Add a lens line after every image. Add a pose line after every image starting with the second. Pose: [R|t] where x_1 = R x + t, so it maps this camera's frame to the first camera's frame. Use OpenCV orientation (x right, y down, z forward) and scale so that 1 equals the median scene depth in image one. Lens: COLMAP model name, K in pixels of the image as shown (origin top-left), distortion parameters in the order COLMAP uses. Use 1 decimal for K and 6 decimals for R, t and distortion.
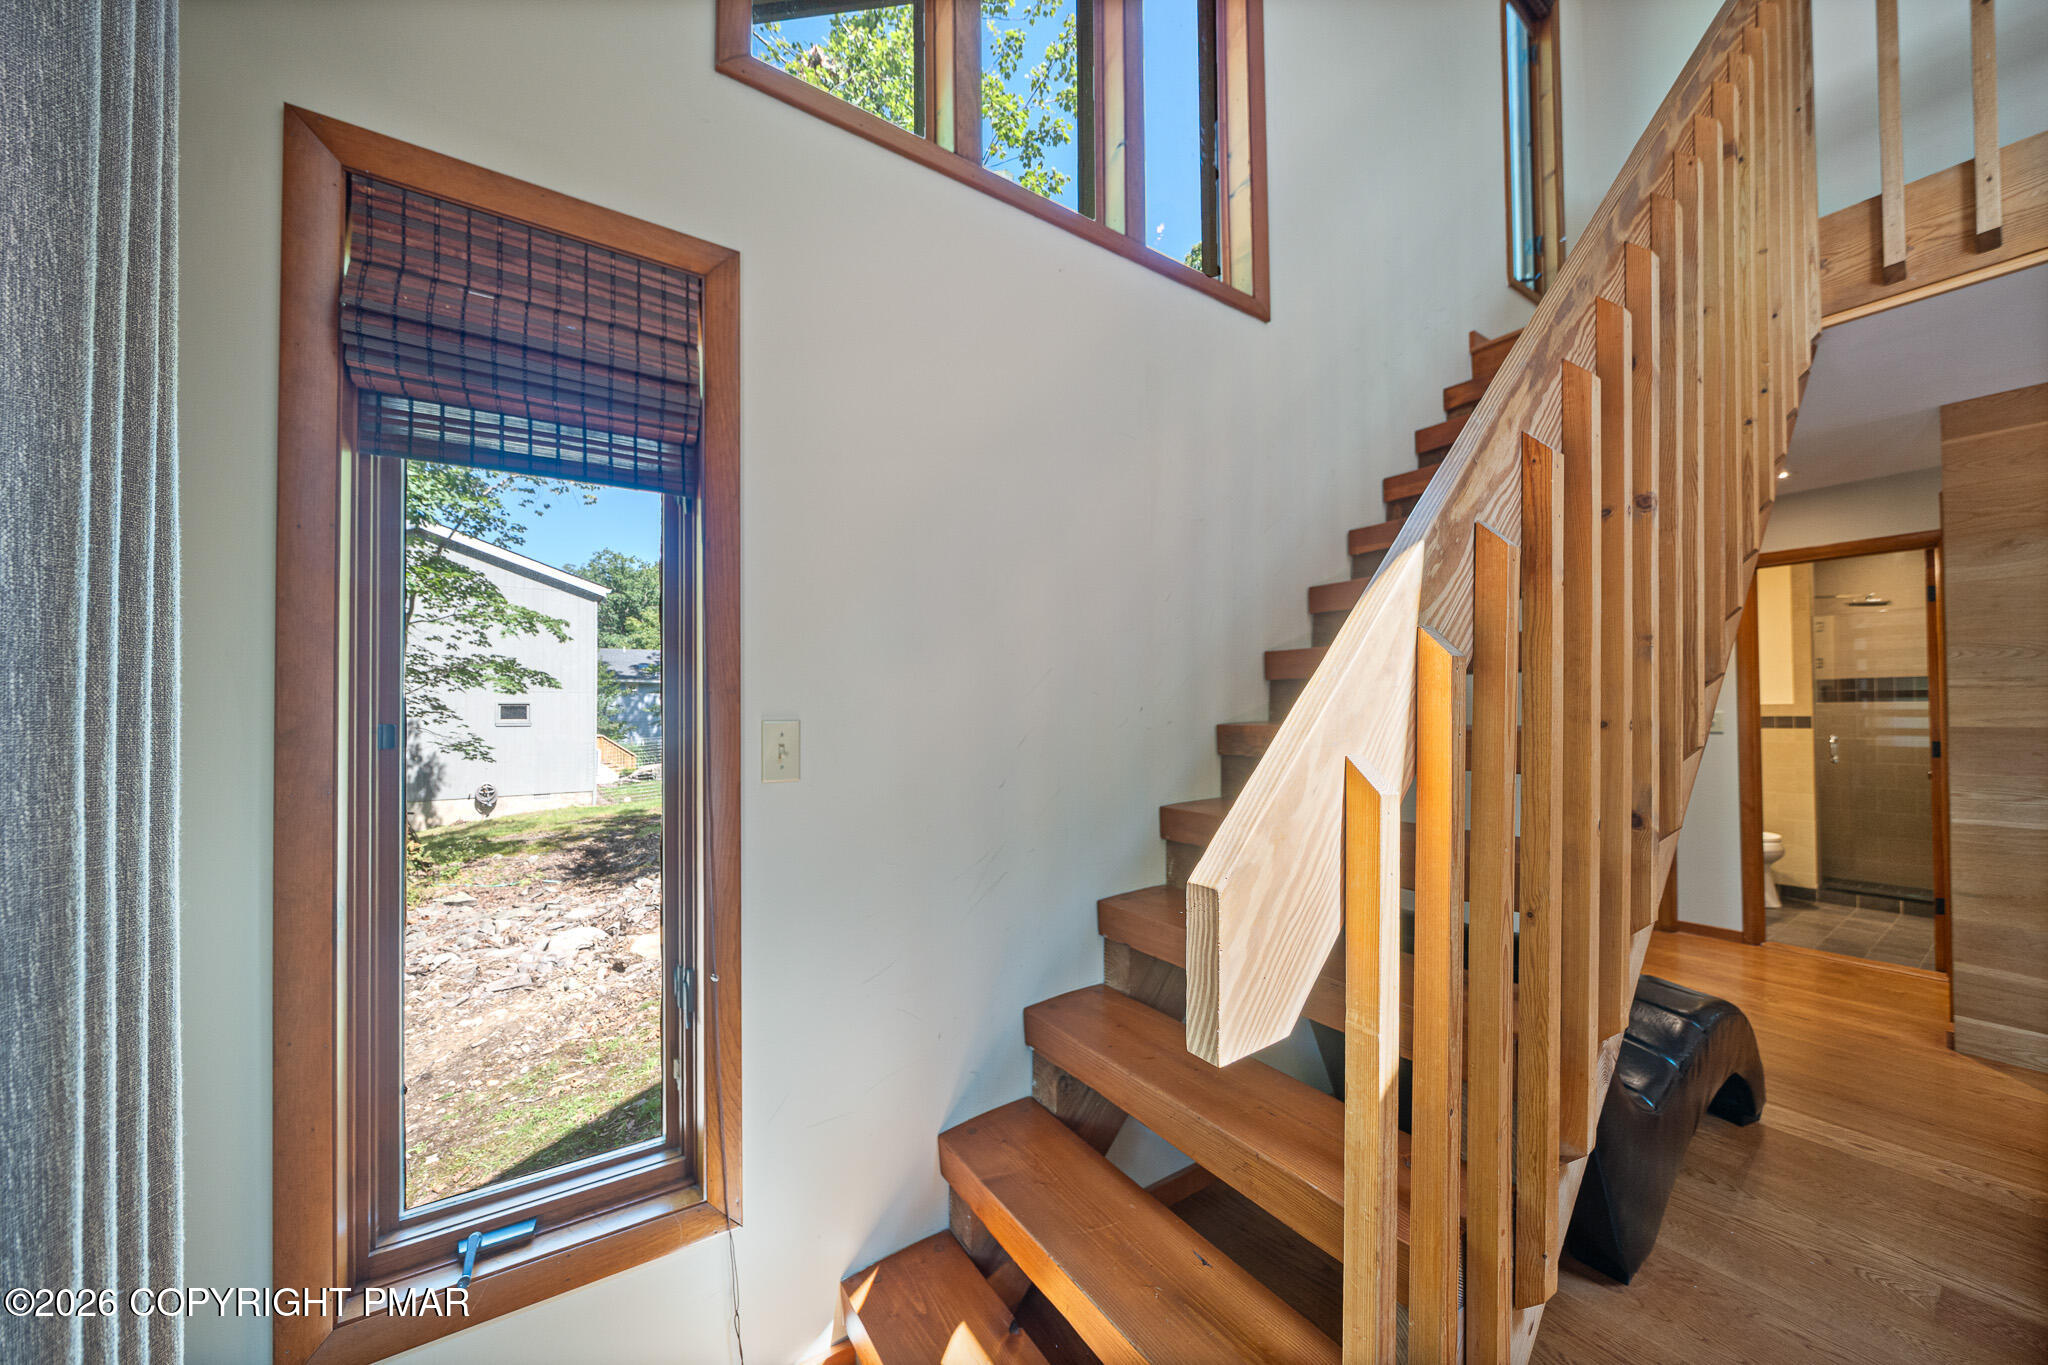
lens RADIAL K [[702.5, 0, 1019.5], [0, 702.5, 679.8], [0, 0, 1]] dist [-0.007994, 0.000126]
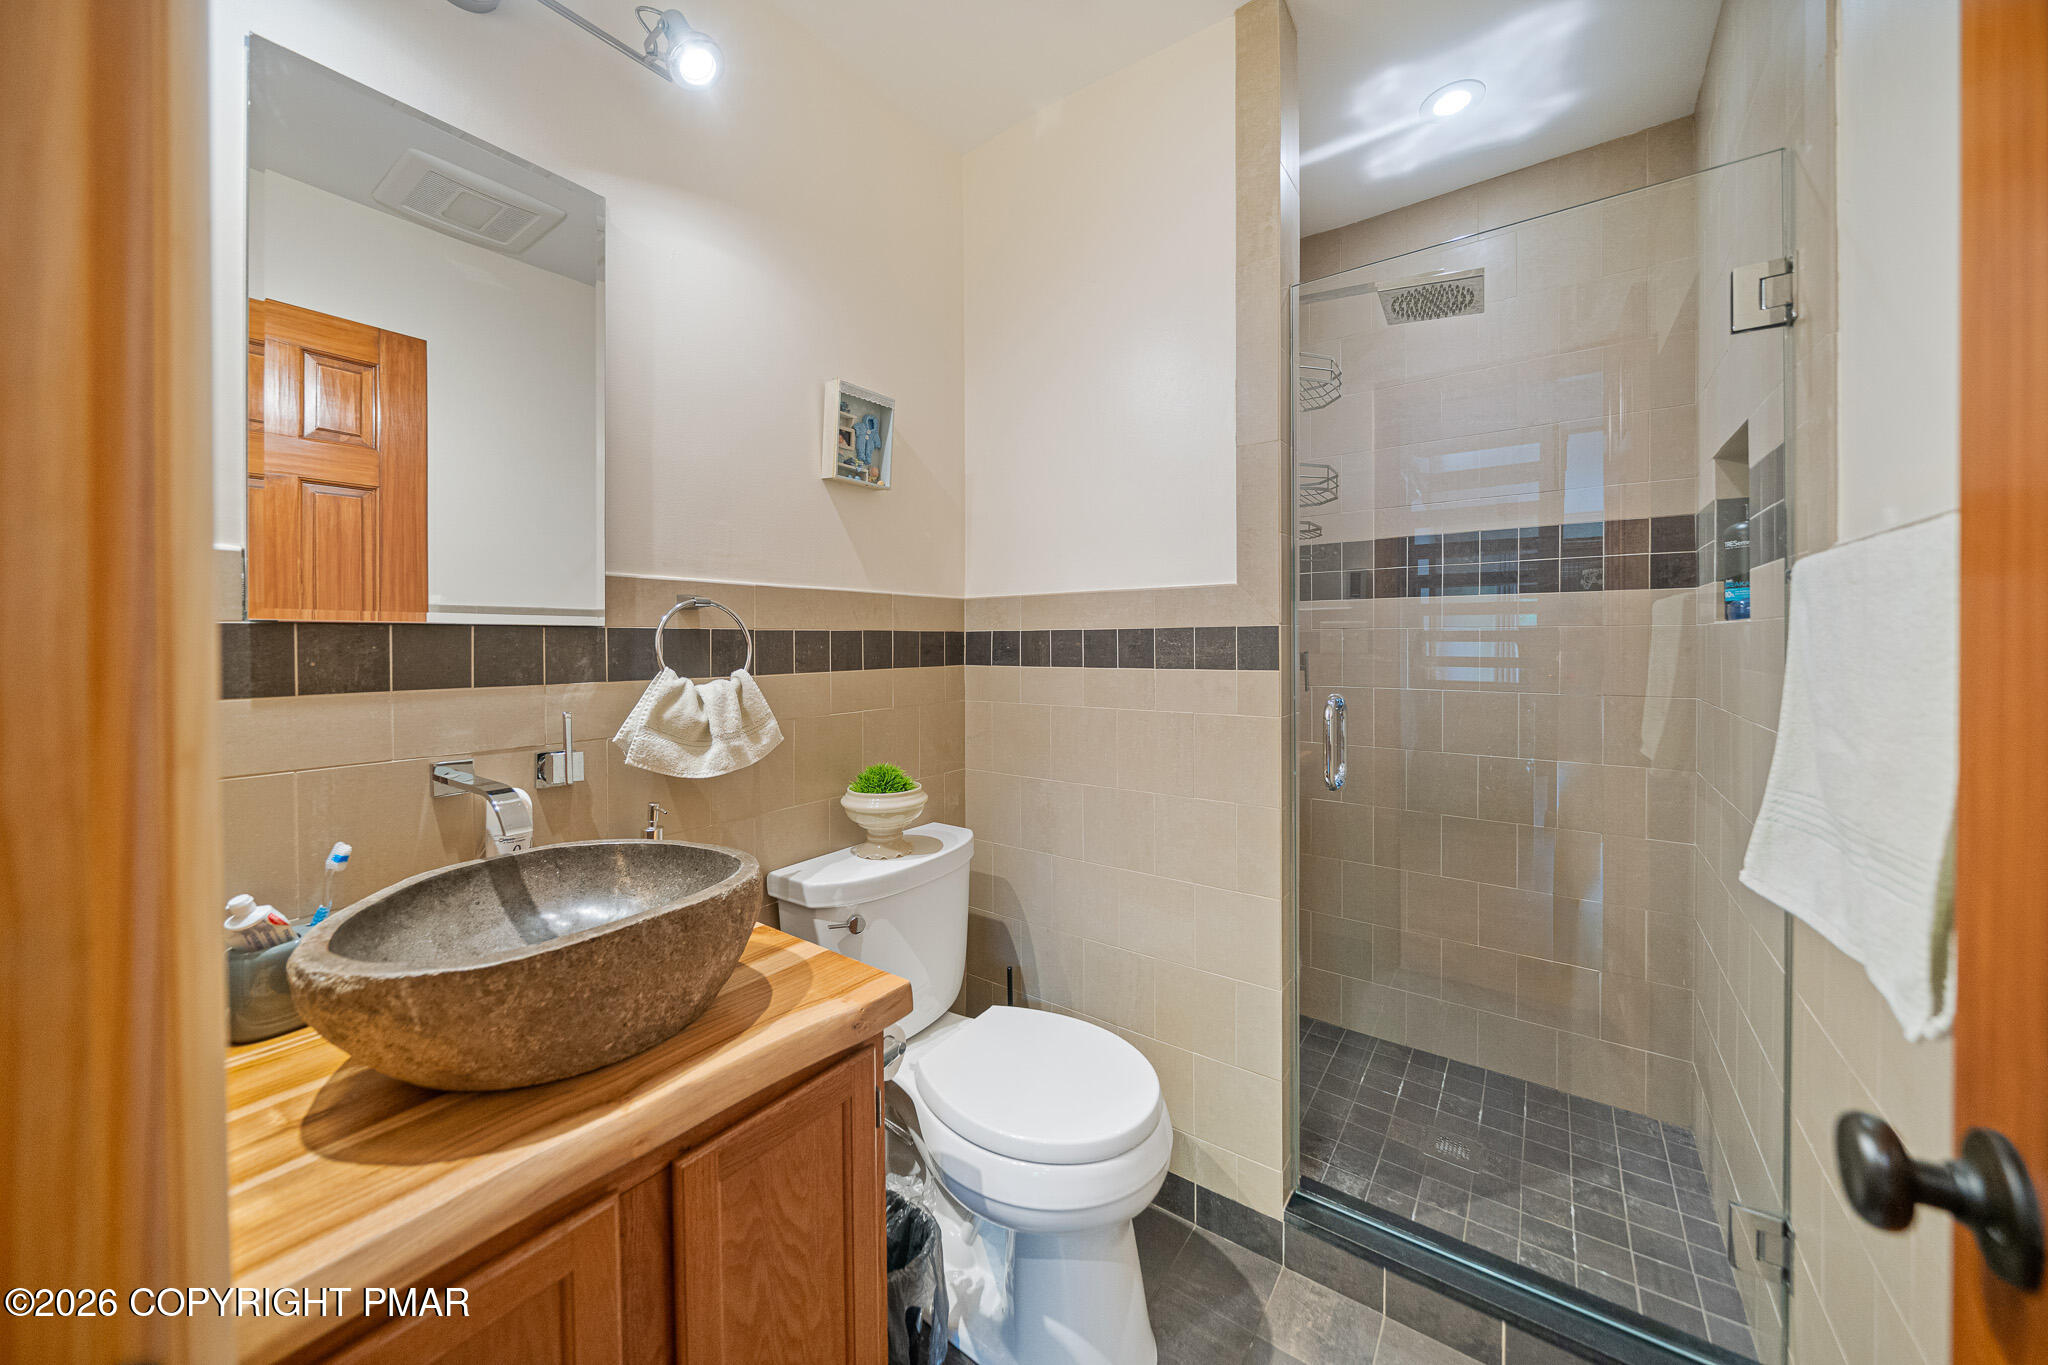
lens RADIAL K [[719.3, 0, 1022.7], [0, 719.3, 658.3], [0, 0, 1]] dist [-0.006583, 0.000045]
pose [[0.935942, -0.006012, 0.352102, 0.918554], [-0.010144, 0.998979, 0.044021, 0.052519], [-0.352008, -0.044773, 0.934926, 0.744052]]
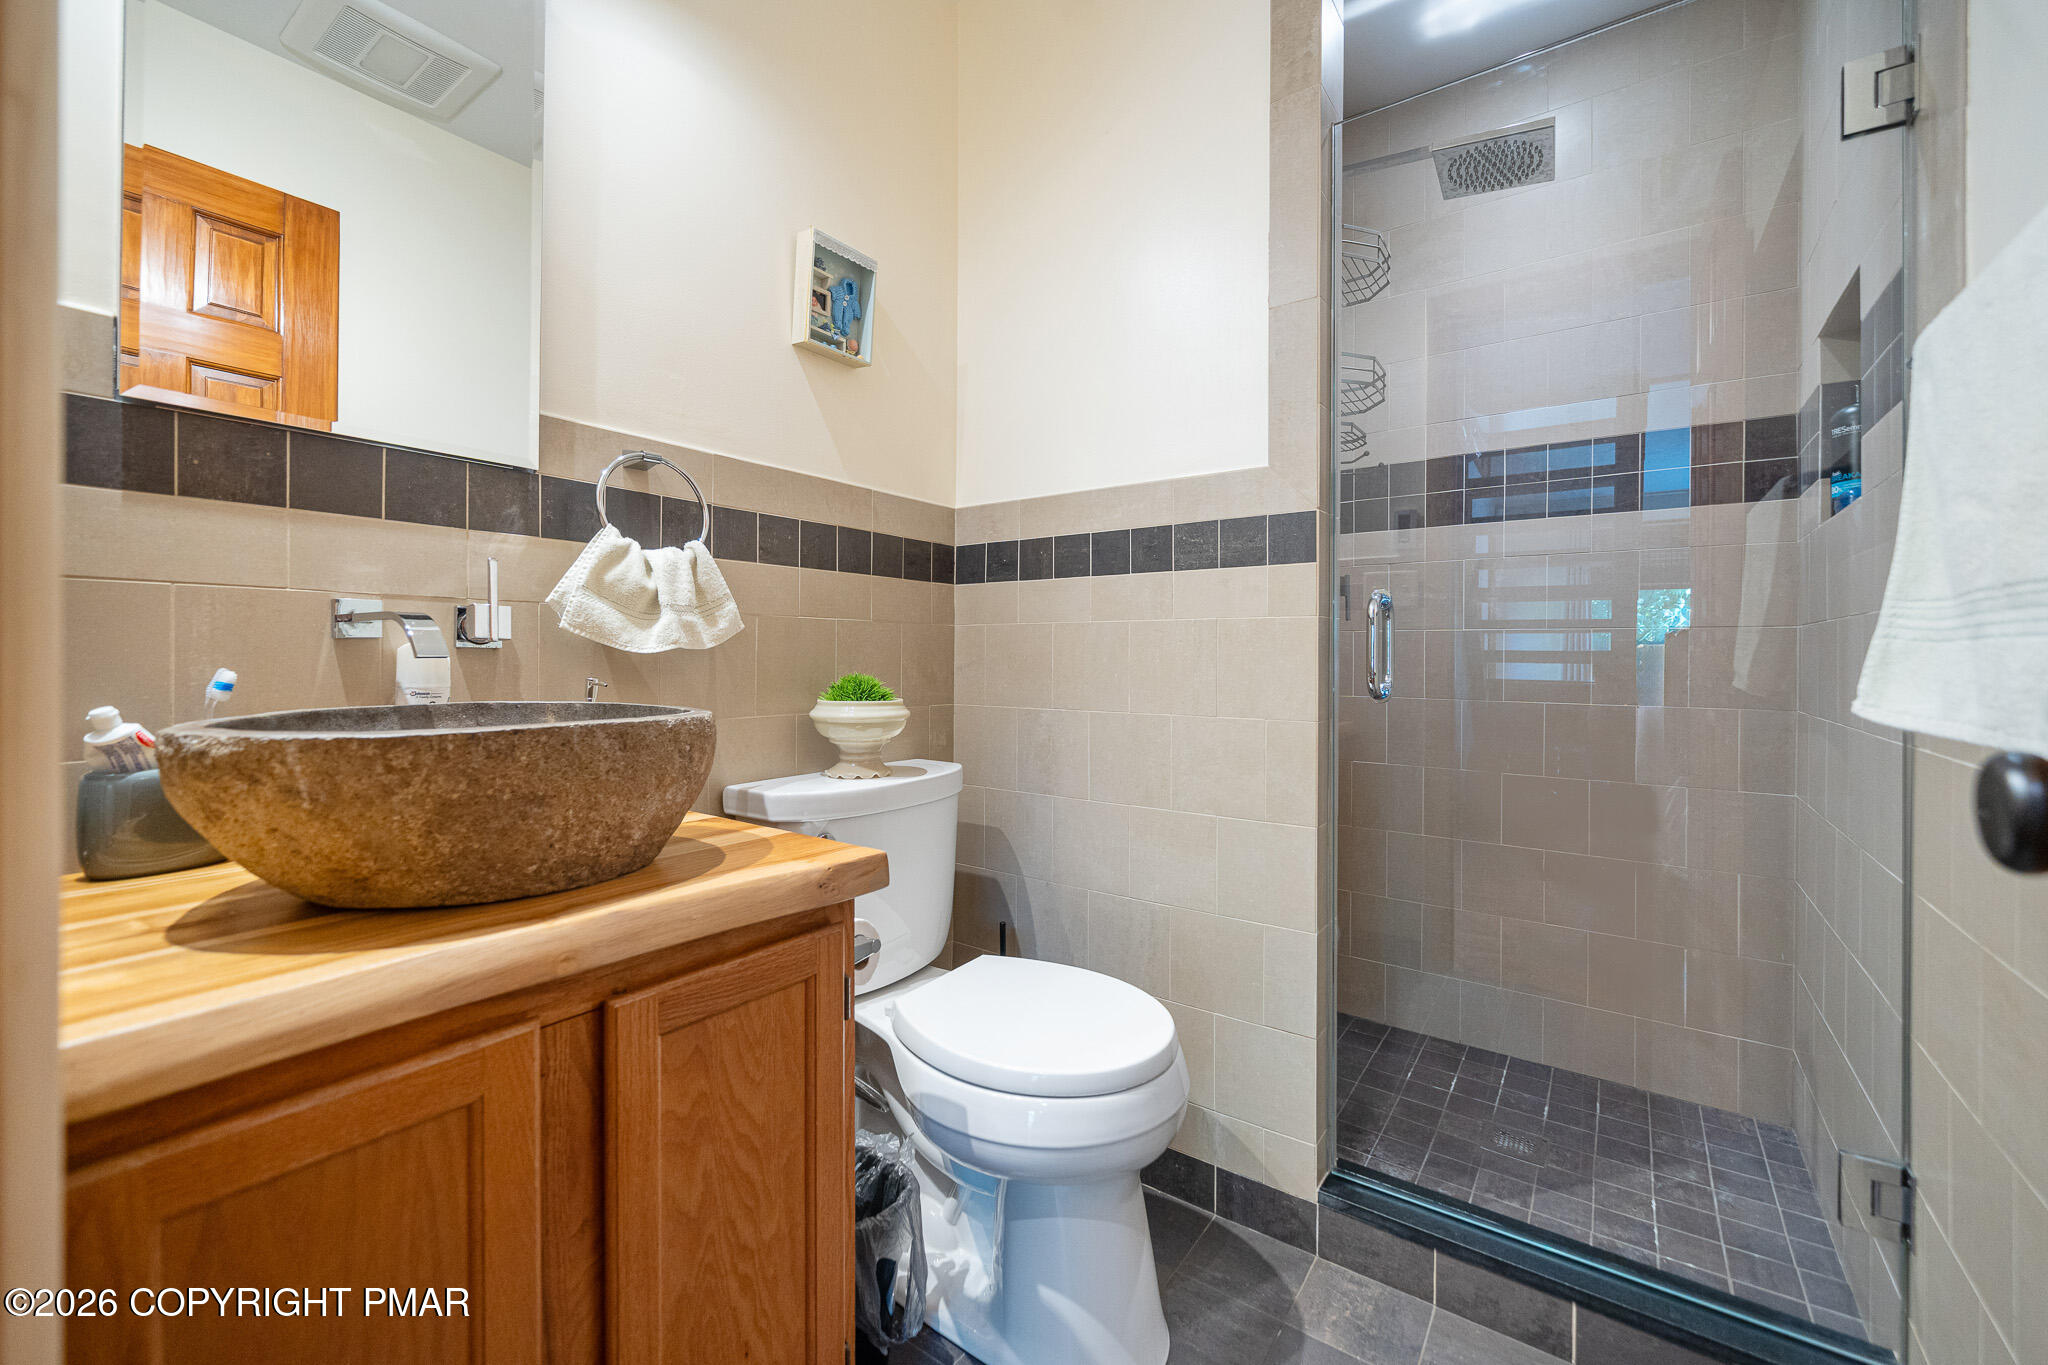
lens RADIAL K [[822.4, 0, 1023.1], [0, 822.4, 668.3], [0, 0, 1]] dist [-0.002936, 0.000105]
pose [[0.935541, 0.005651, 0.353174, 0.919899], [-0.020011, 0.999114, 0.037023, 0.098694], [-0.352652, -0.041704, 0.934825, 0.743970]]
